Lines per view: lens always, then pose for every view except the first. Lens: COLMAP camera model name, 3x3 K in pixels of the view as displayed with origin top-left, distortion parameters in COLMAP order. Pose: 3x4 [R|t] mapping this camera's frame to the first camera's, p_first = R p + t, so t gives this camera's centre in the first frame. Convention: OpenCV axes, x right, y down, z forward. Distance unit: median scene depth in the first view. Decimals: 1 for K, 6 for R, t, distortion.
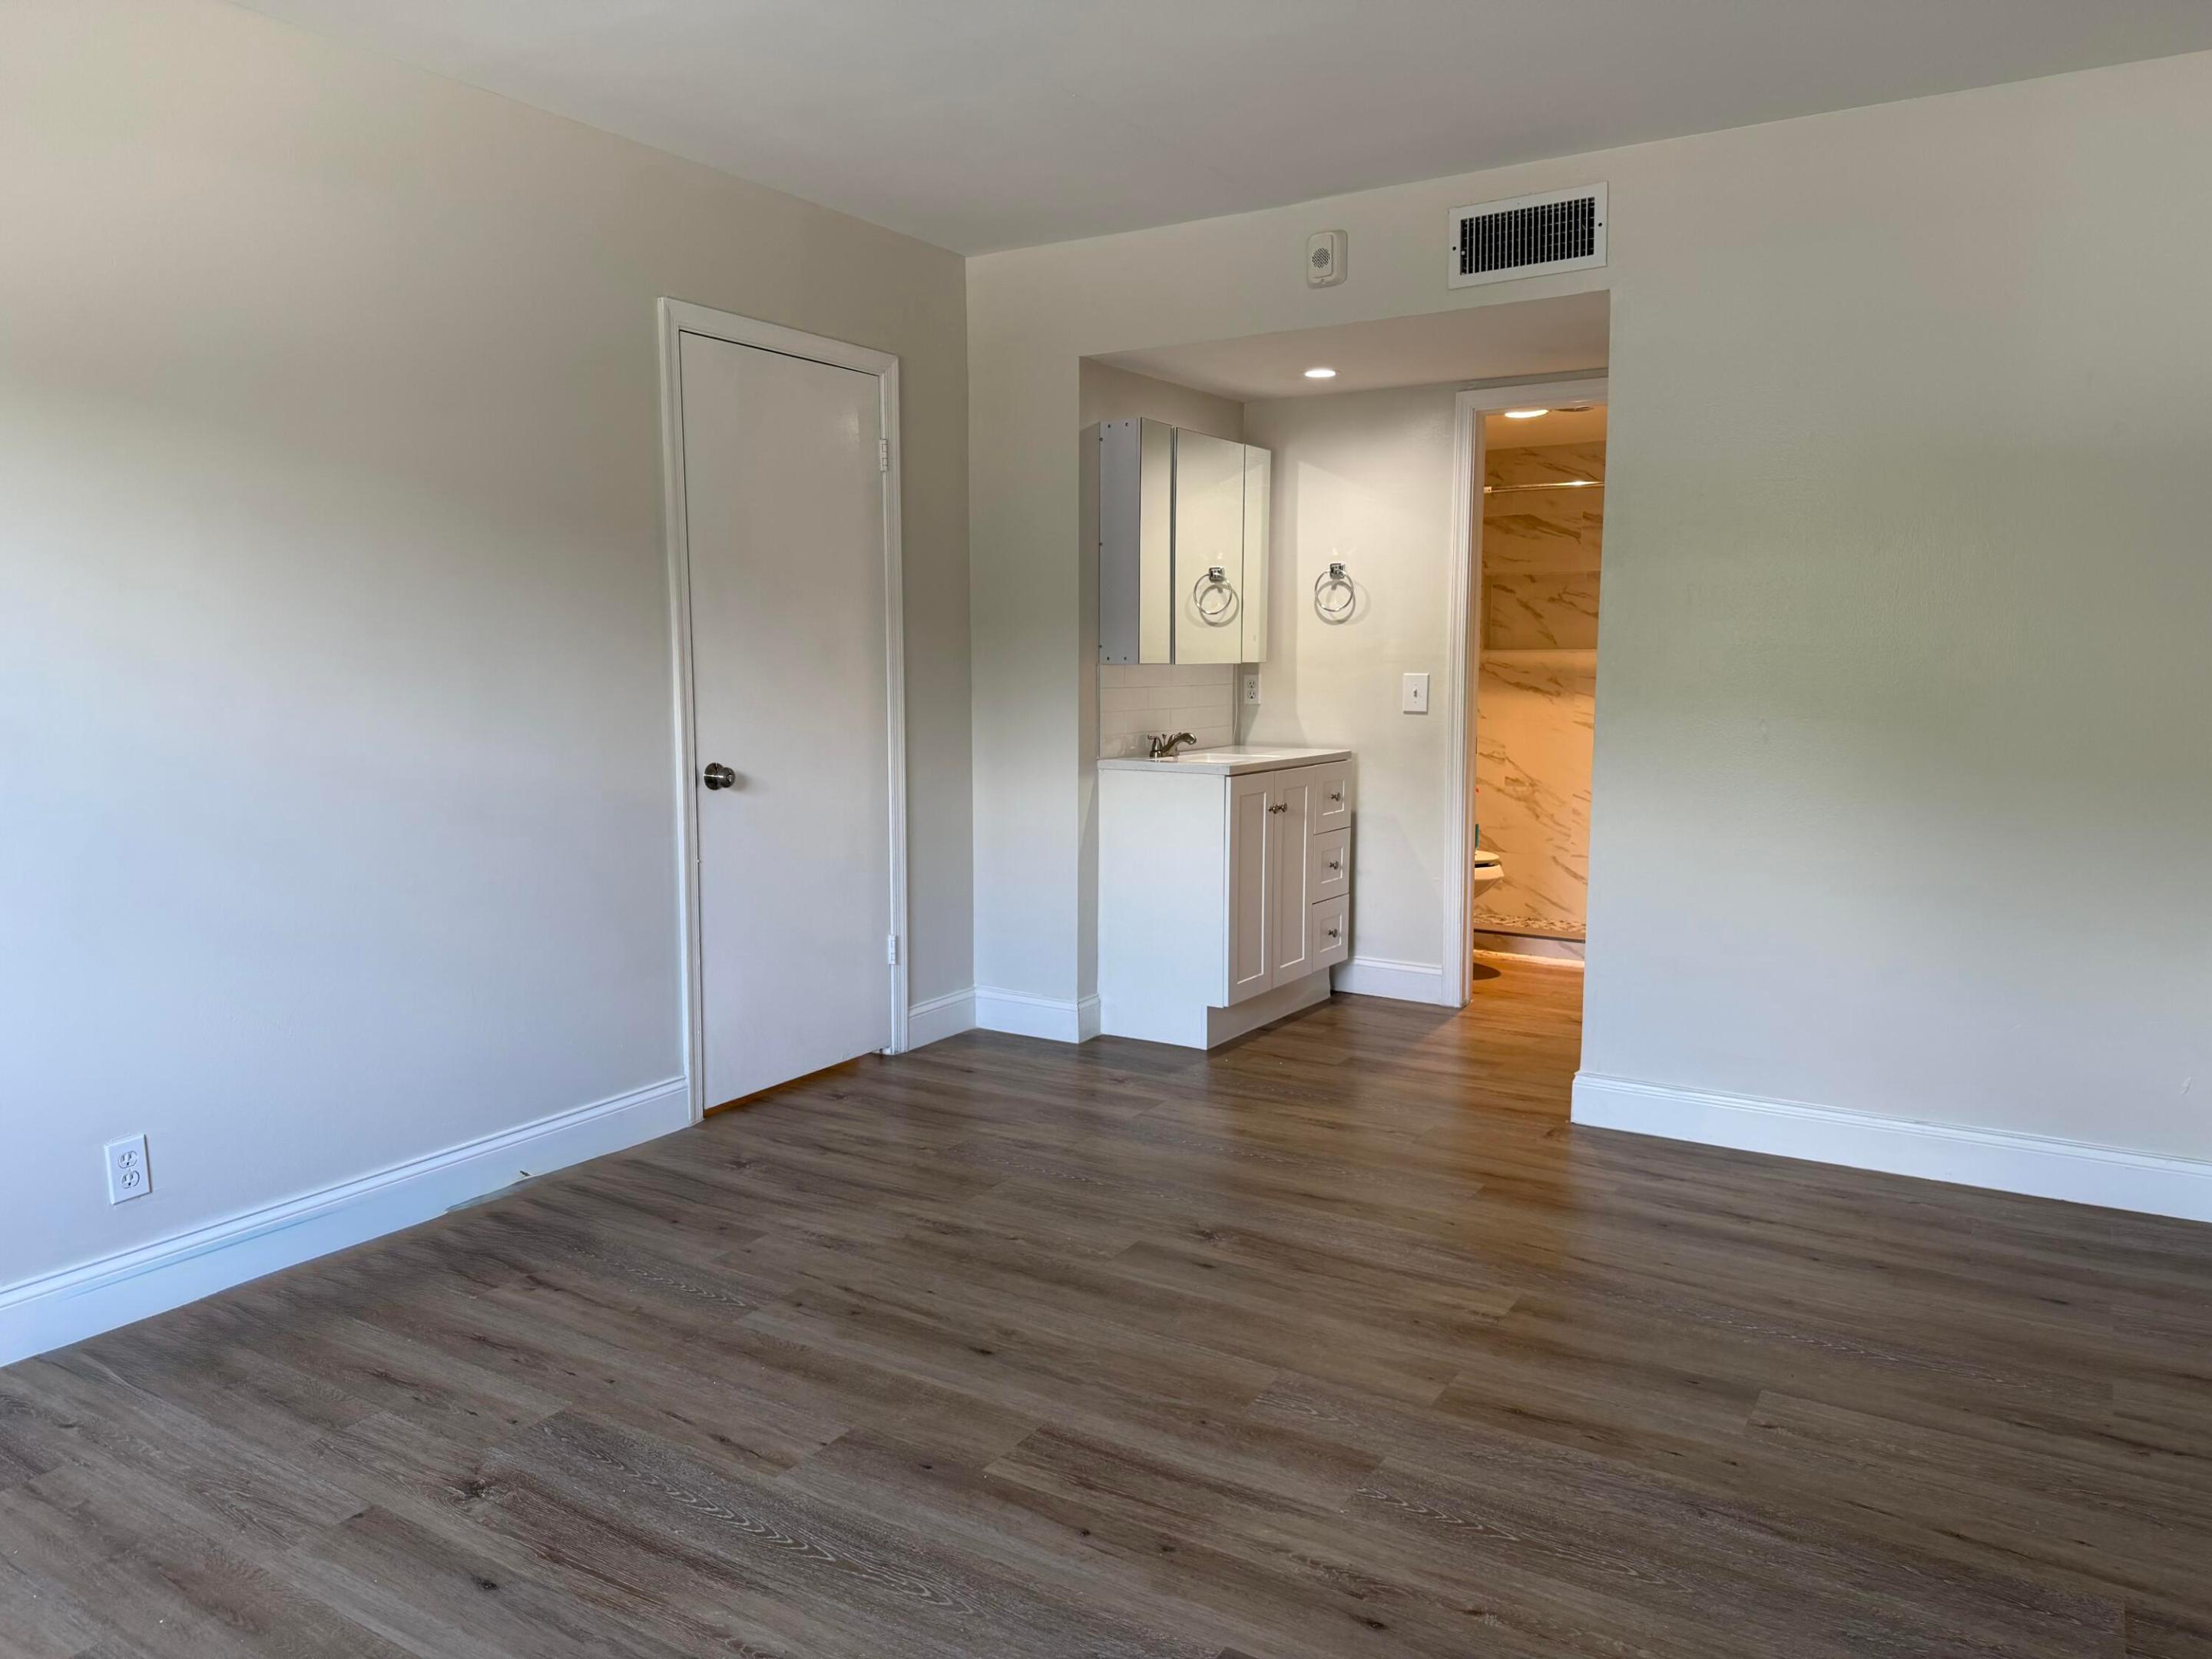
lens RADIAL K [[1491.3, 0, 1106.0], [0, 1491.3, 829.5], [0, 0, 1]] dist [-0.002127, -0.004155]
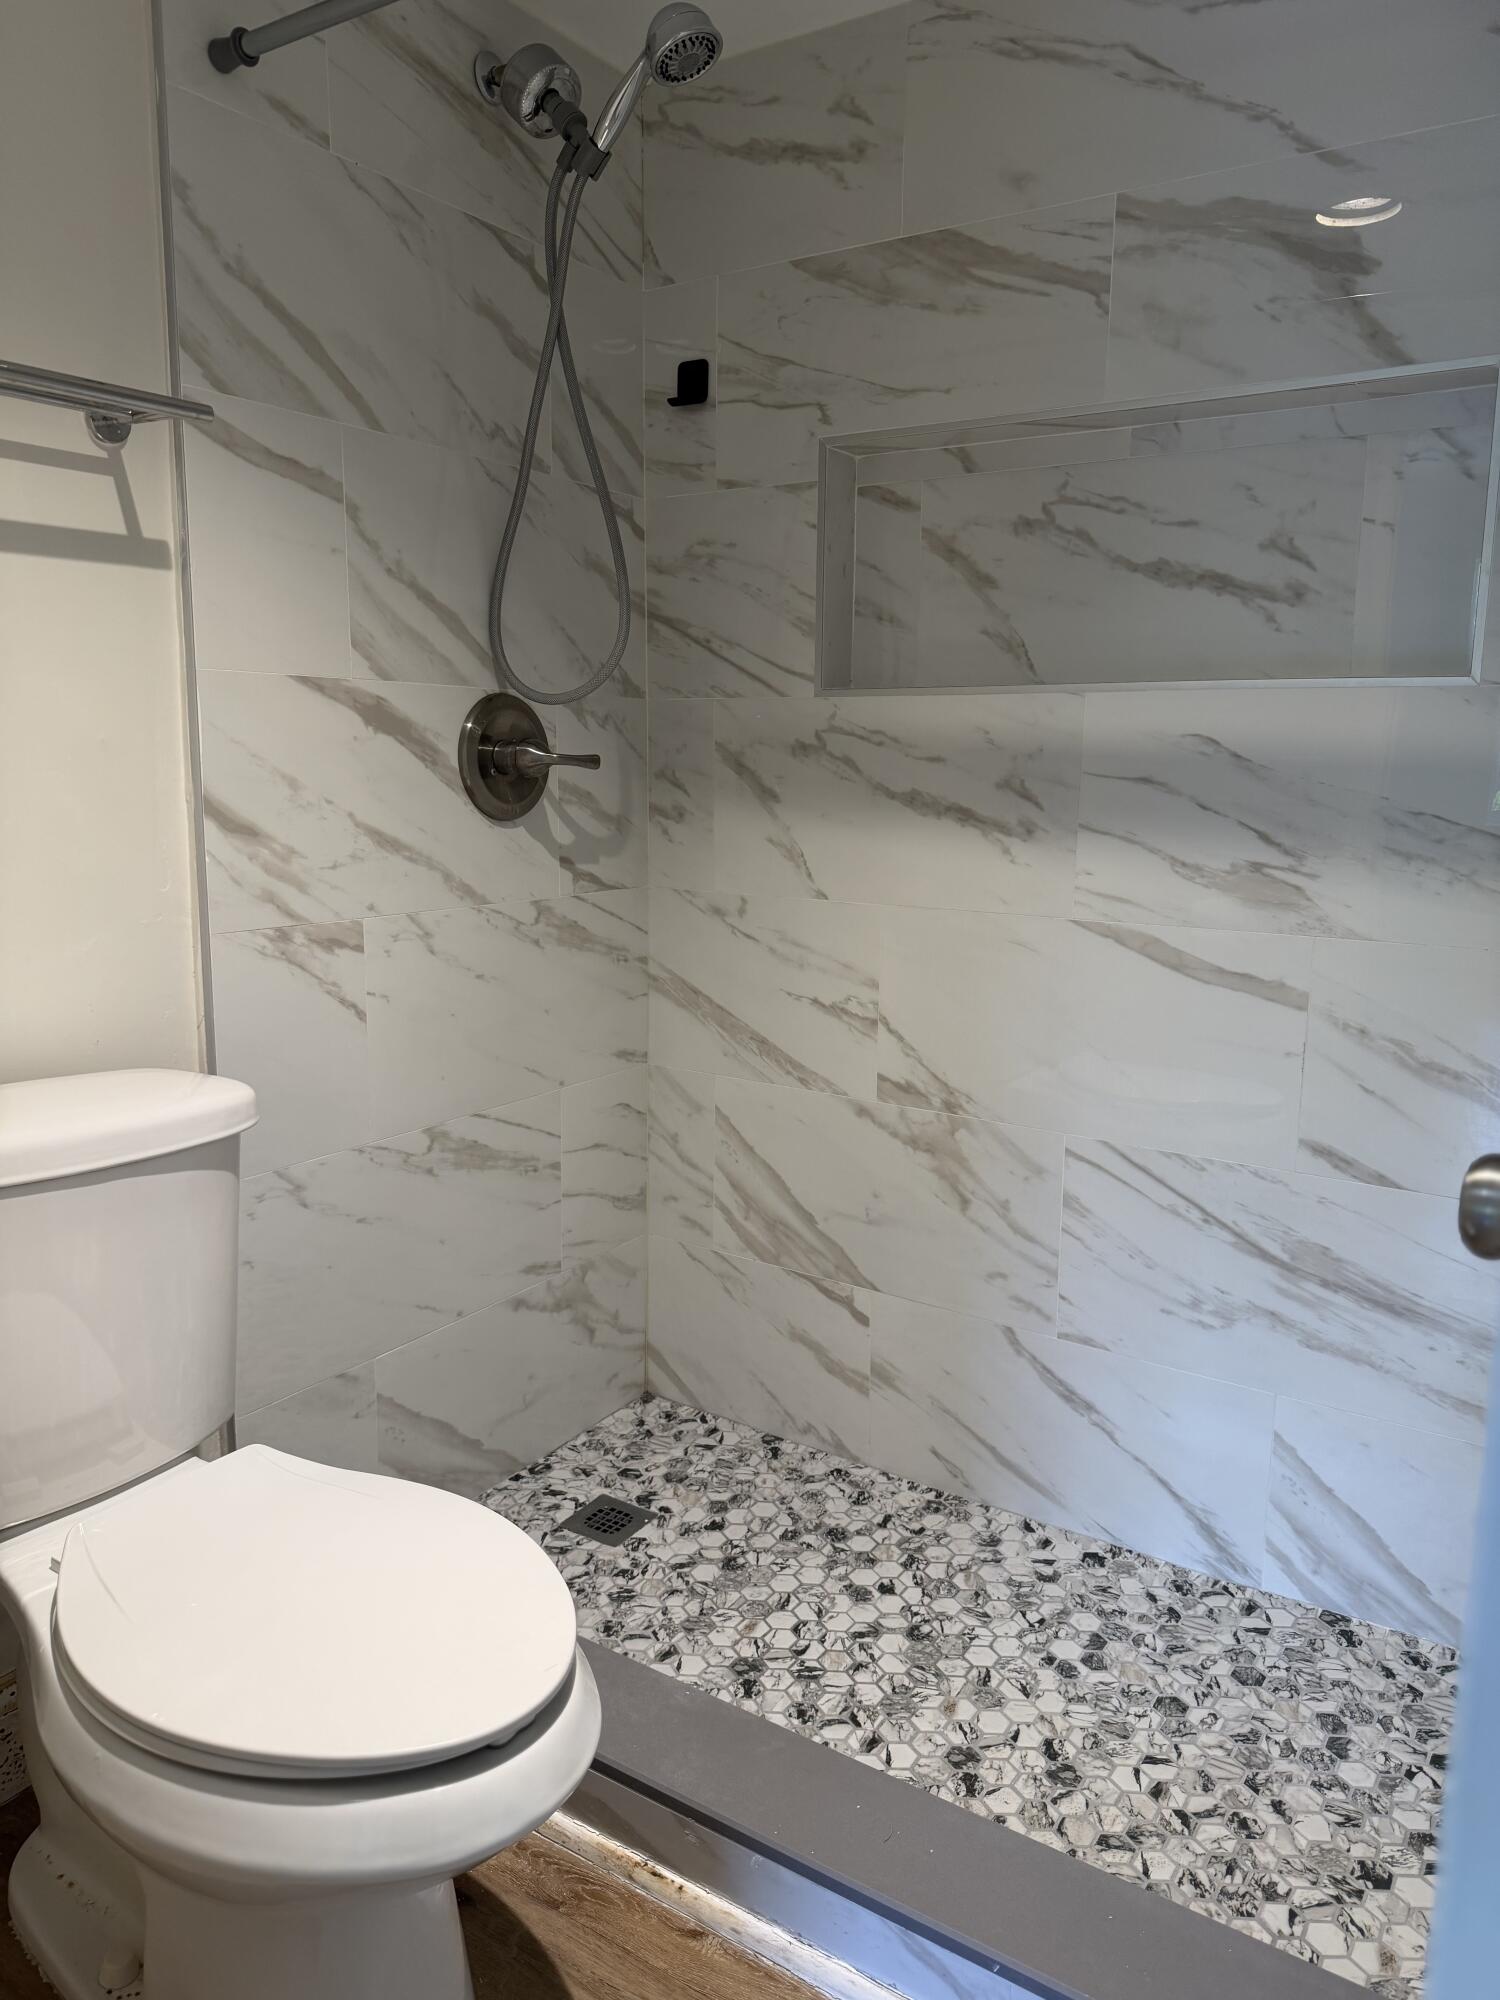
lens RADIAL K [[1435.8, 0, 790.6], [0, 1435.8, 1010.3], [0, 0, 1]] dist [0.042492, -0.004278]
pose [[0.999858, 0.010575, -0.013090, 0.327153], [-0.009495, 0.996752, 0.079966, -0.097659], [0.013894, -0.079831, 0.996712, 0.881475]]
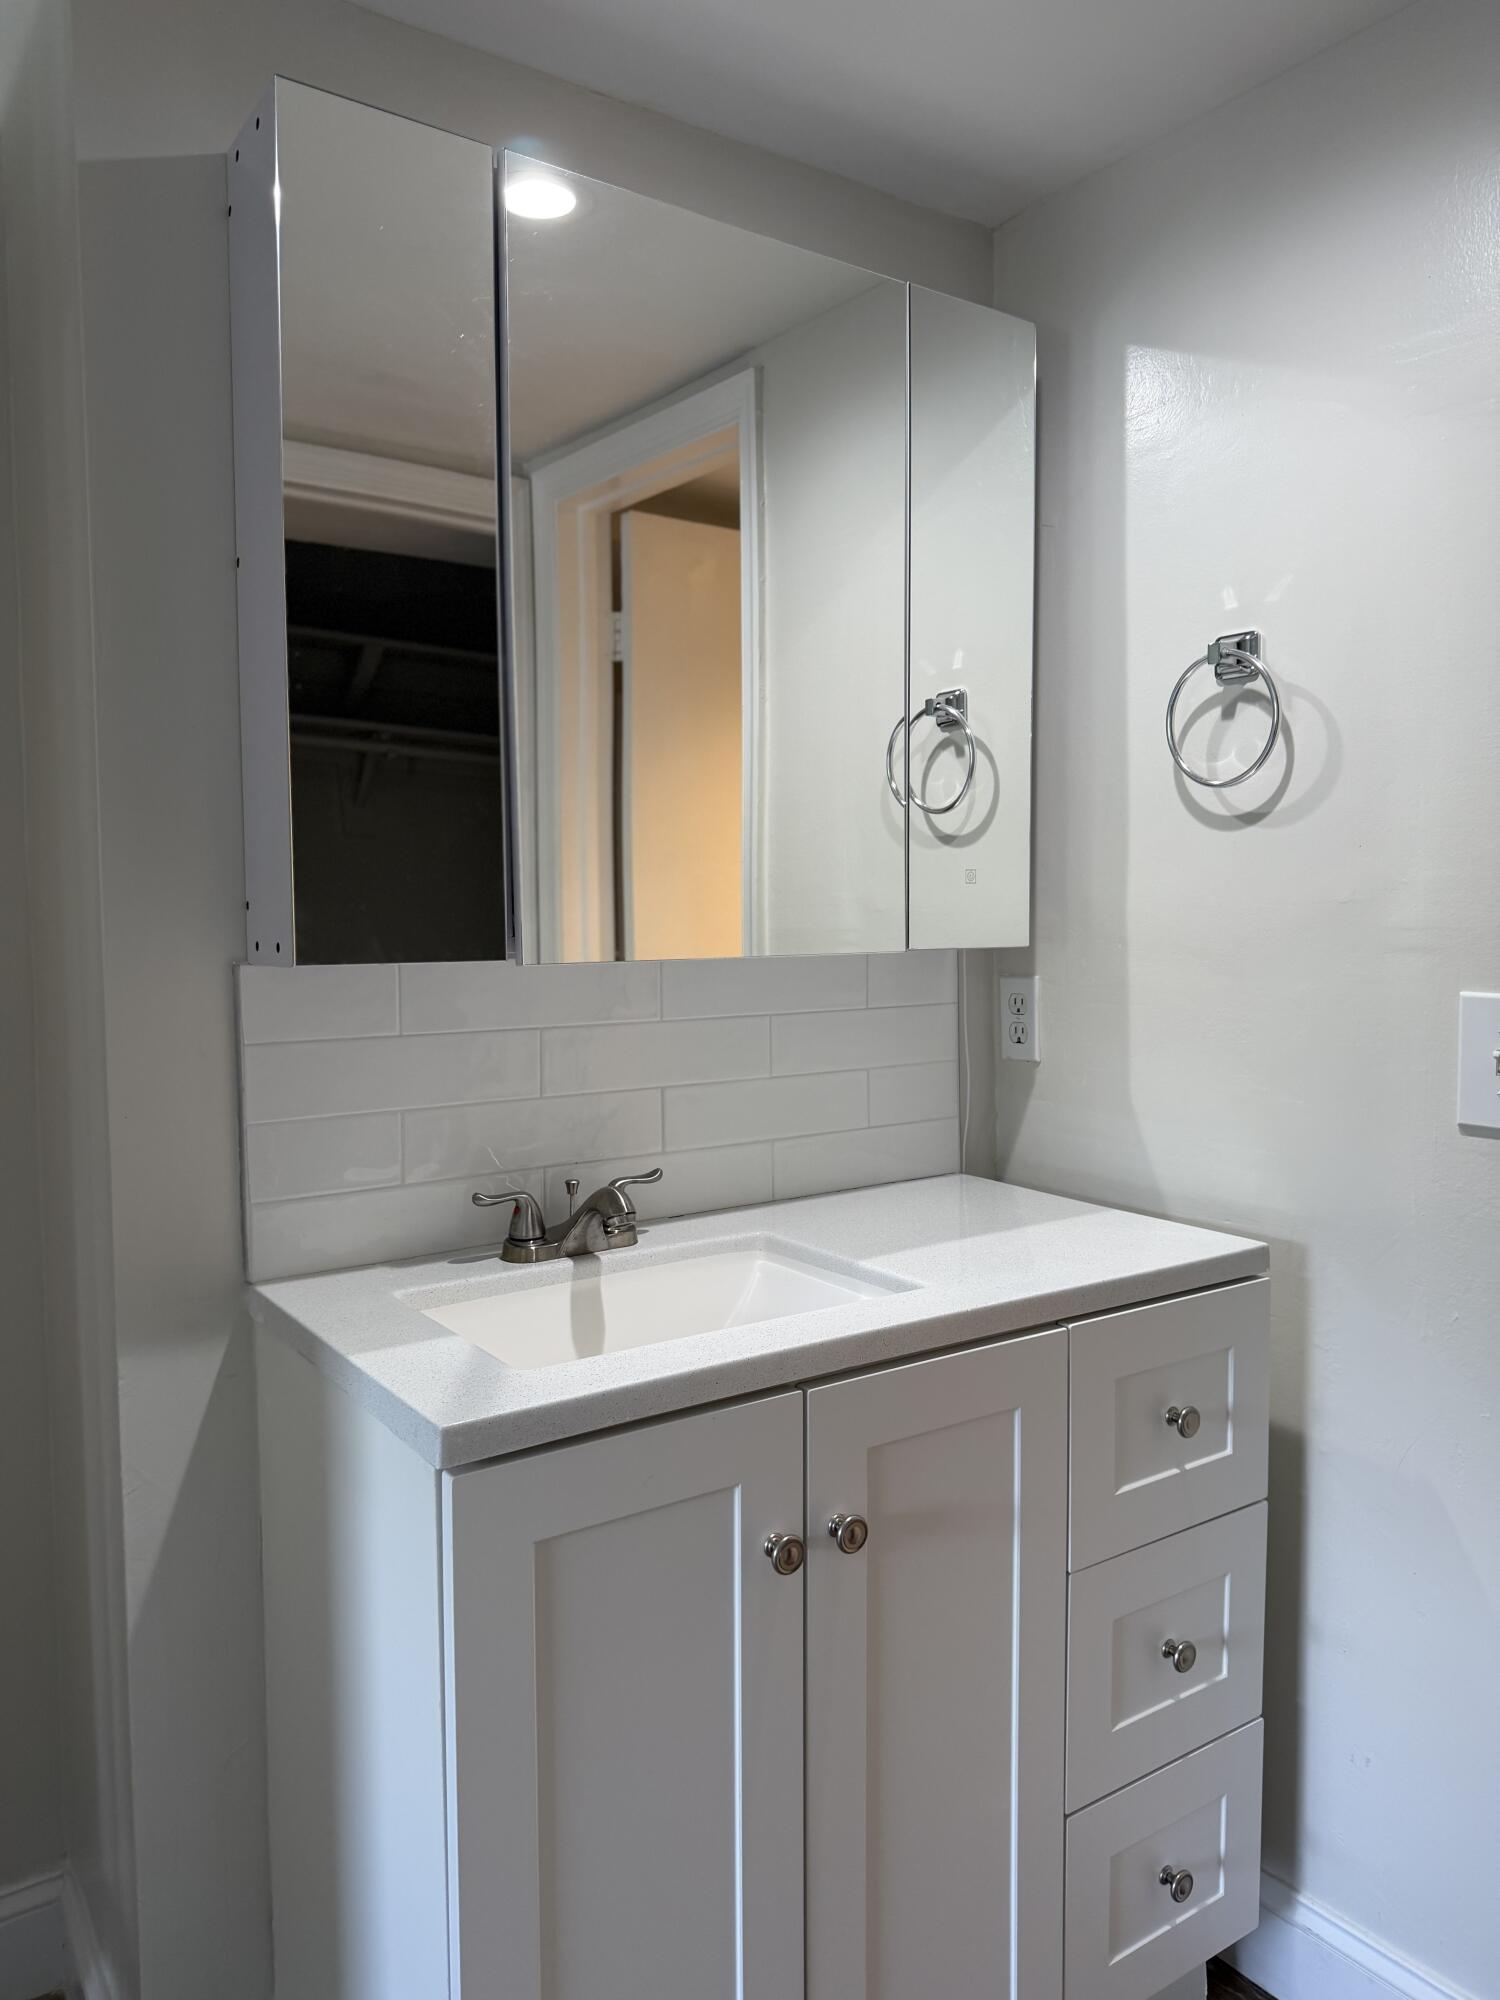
lens RADIAL K [[1419.5, 0, 738.2], [0, 1419.5, 983.2], [0, 0, 1]] dist [-0.002226, -0.002629]
pose [[0.919662, 0.015052, -0.392423, 0.176464], [-0.036889, 0.998158, -0.048165, -0.087127], [0.390975, 0.058772, 0.918523, 0.689237]]
